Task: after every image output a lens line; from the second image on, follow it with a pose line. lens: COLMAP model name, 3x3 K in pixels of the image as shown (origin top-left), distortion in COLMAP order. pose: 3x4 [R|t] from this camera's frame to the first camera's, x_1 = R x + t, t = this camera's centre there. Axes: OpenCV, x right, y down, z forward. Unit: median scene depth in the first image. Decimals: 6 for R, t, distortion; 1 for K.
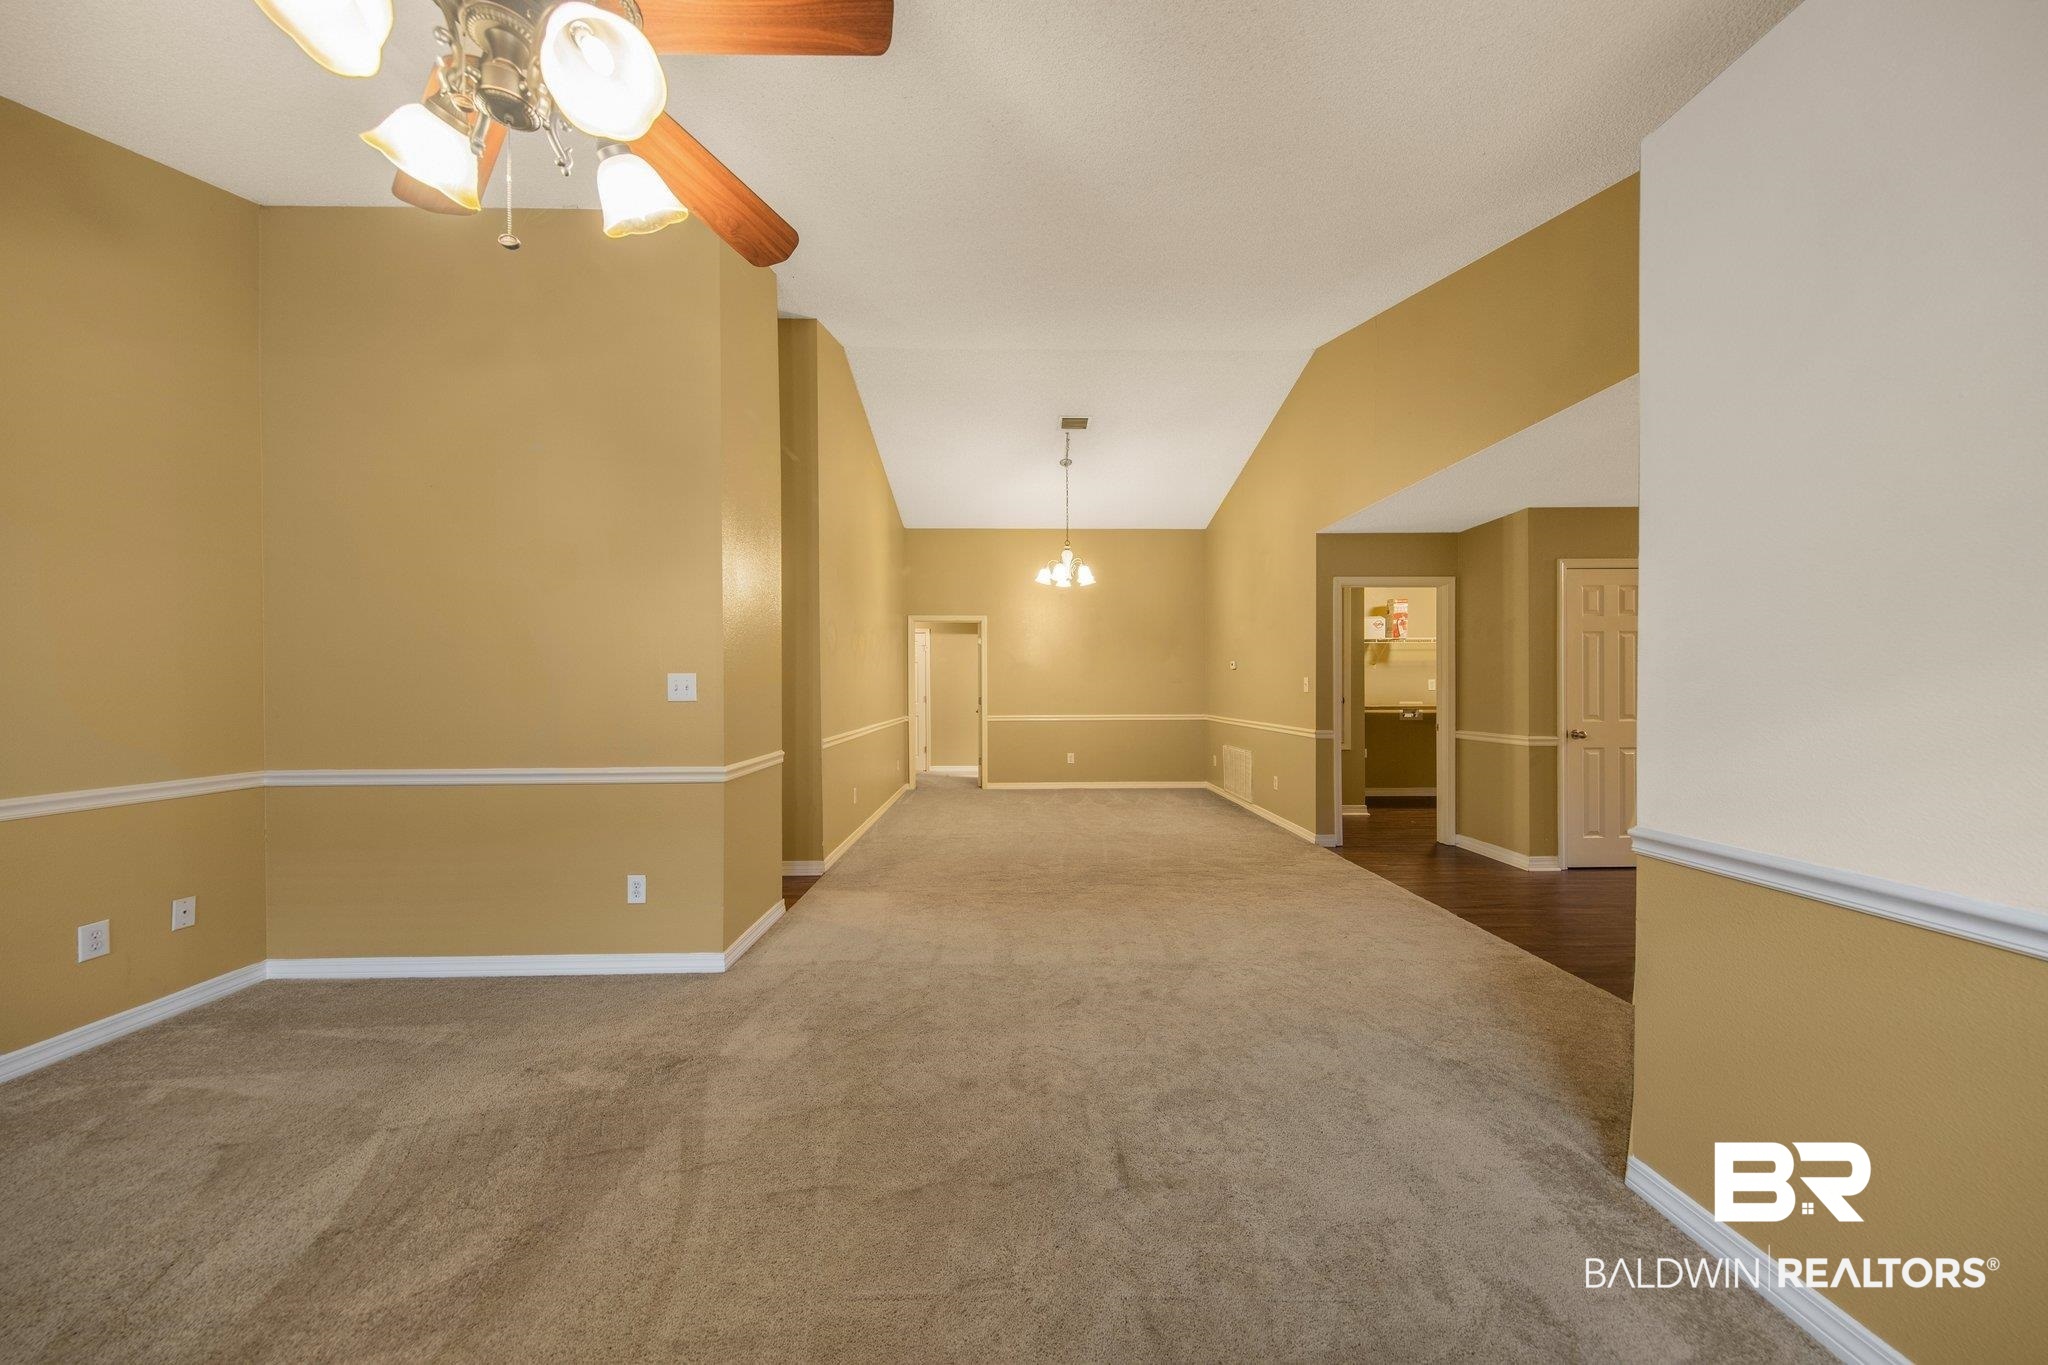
lens RADIAL K [[654.3, 0, 1026.4], [0, 654.3, 690.7], [0, 0, 1]] dist [0.001410, -0.003245]
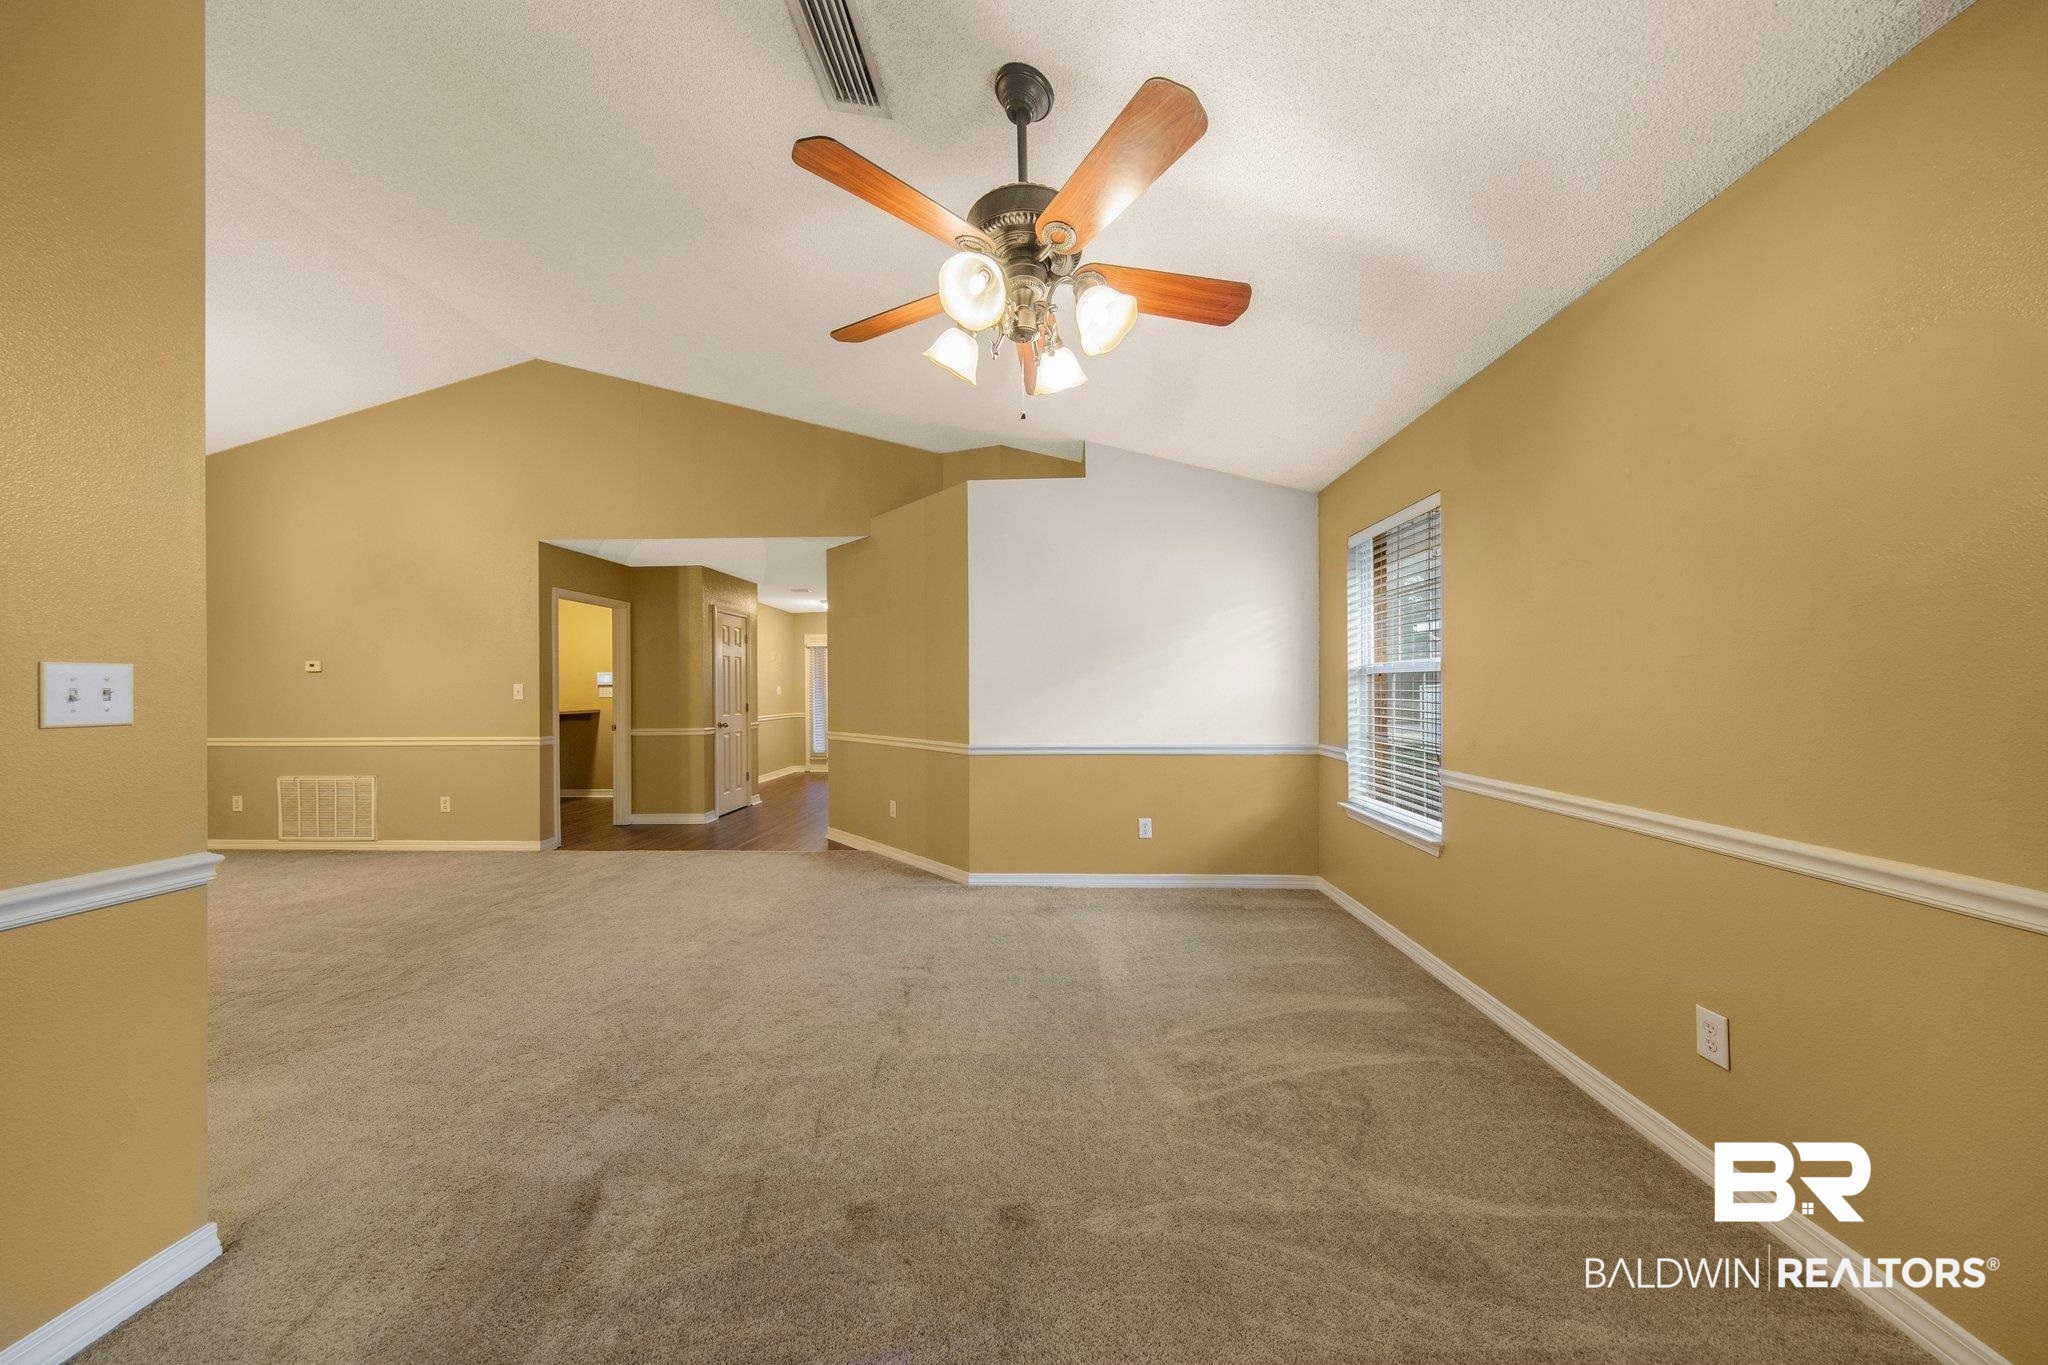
lens RADIAL K [[654.3, 0, 1026.4], [0, 654.3, 690.7], [0, 0, 1]] dist [0.001410, -0.003245]
pose [[0.069602, -0.000332, 0.997575, -0.578528], [0.015462, 0.999880, -0.000746, 0.001852], [-0.997455, 0.015477, 0.069599, 0.212099]]
